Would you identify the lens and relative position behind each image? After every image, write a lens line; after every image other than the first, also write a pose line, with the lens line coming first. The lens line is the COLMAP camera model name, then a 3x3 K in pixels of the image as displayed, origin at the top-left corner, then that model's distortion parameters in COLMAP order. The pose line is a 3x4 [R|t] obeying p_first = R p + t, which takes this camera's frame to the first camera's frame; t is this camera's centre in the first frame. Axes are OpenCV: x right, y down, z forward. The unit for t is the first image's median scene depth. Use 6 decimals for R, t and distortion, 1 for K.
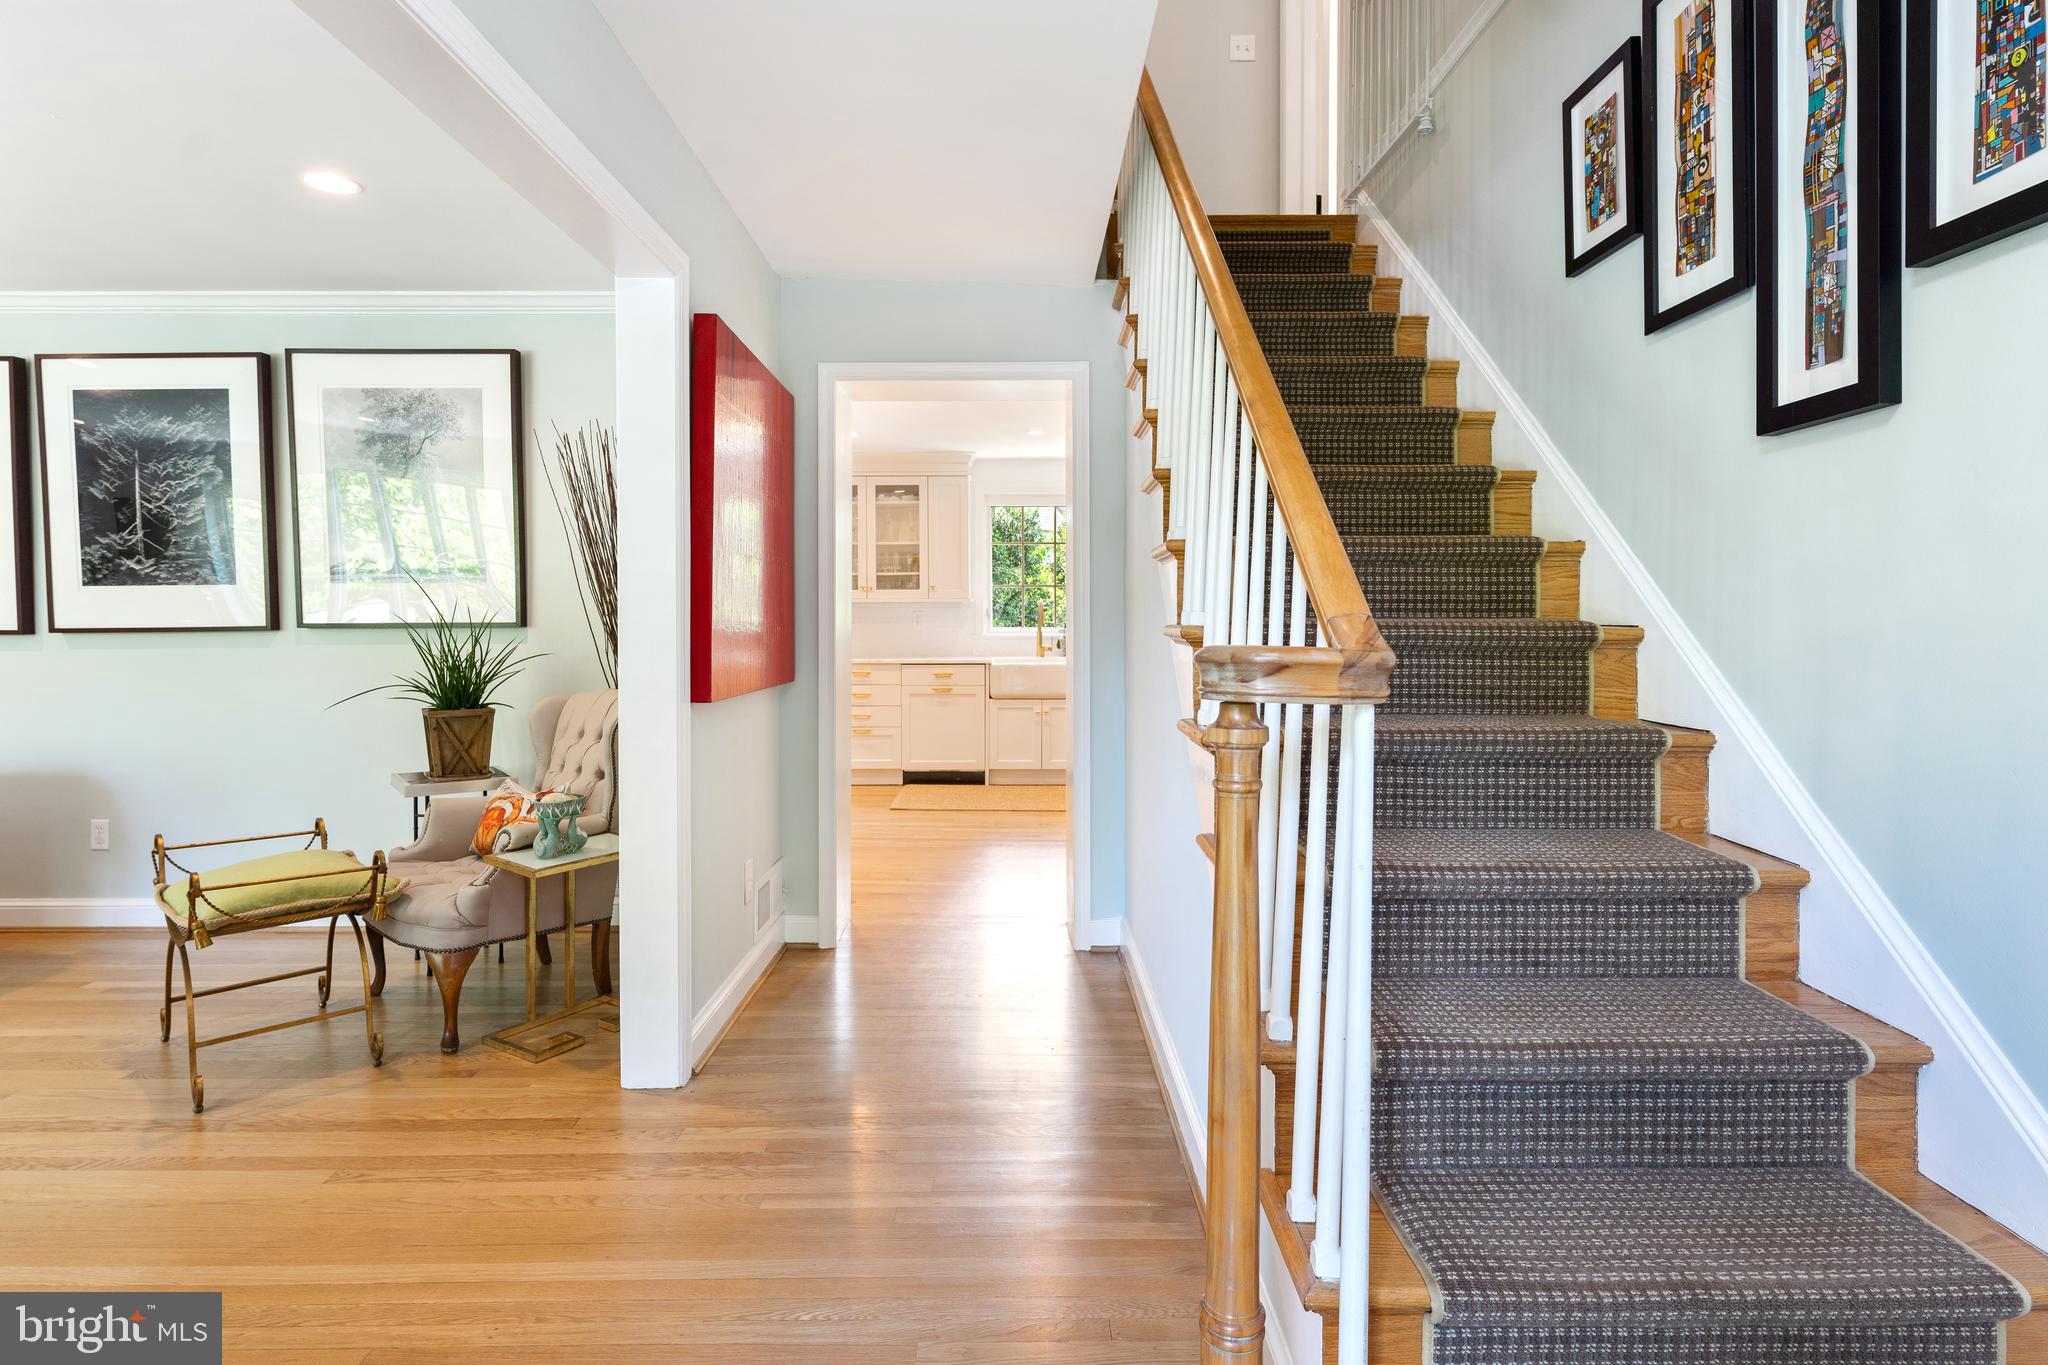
lens RADIAL K [[1054.6, 0, 1024.6], [0, 1054.6, 635.6], [0, 0, 1]] dist [0.001311, 0.000273]
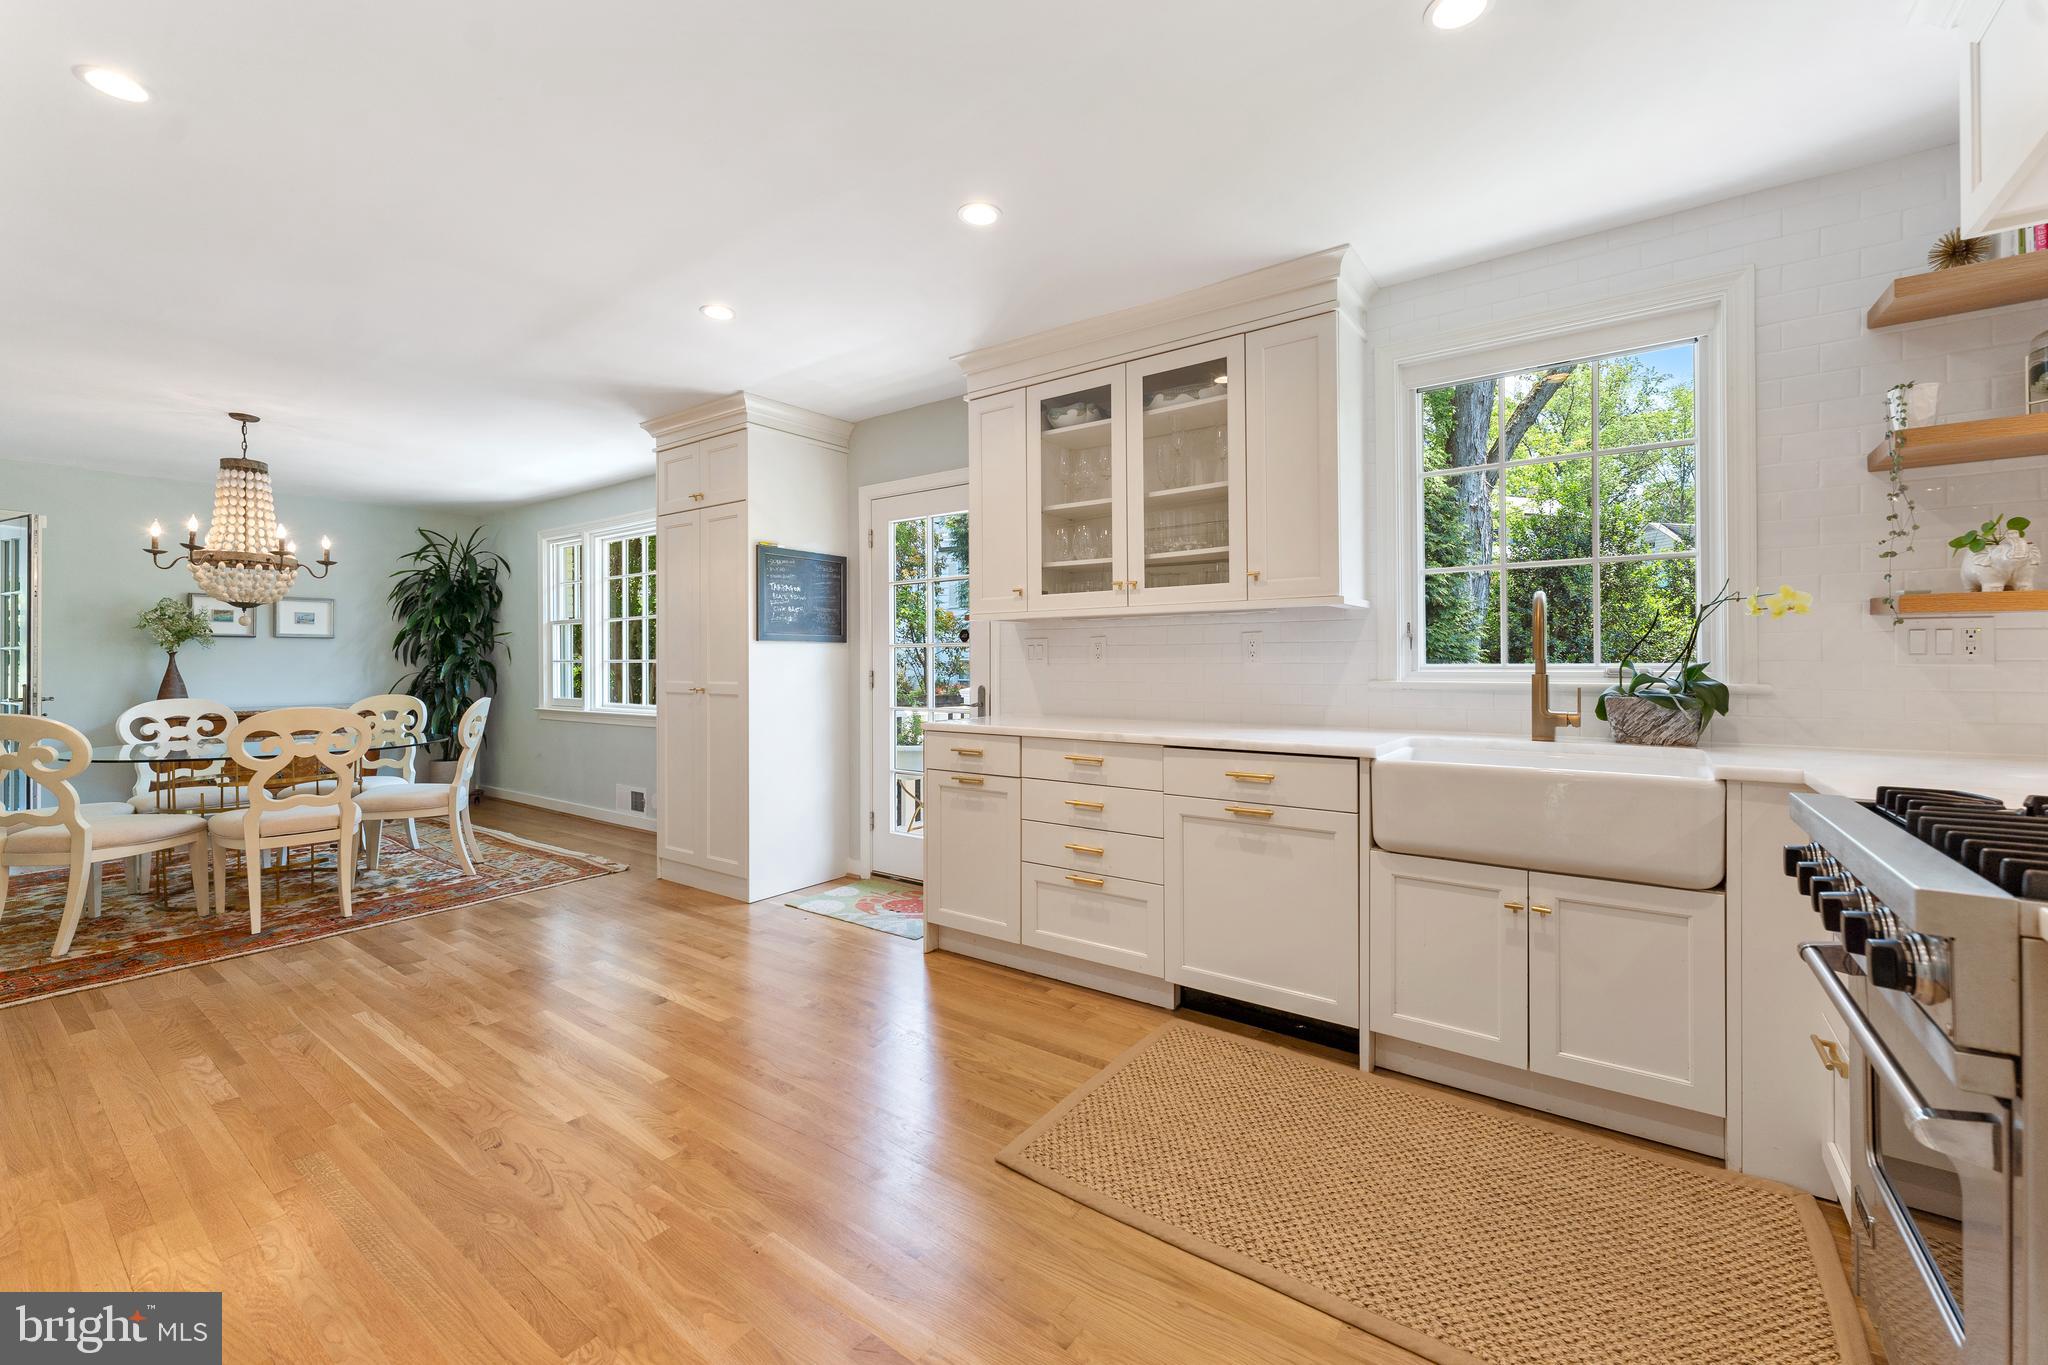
lens RADIAL K [[831.5, 0, 1021.9], [0, 831.5, 669.0], [0, 0, 1]] dist [0.000176, -0.000006]
pose [[0.804133, -0.001682, -0.594447, 0.043767], [-0.008071, 0.999873, -0.013747, -0.000200], [0.594395, 0.015852, 0.804017, 0.664231]]
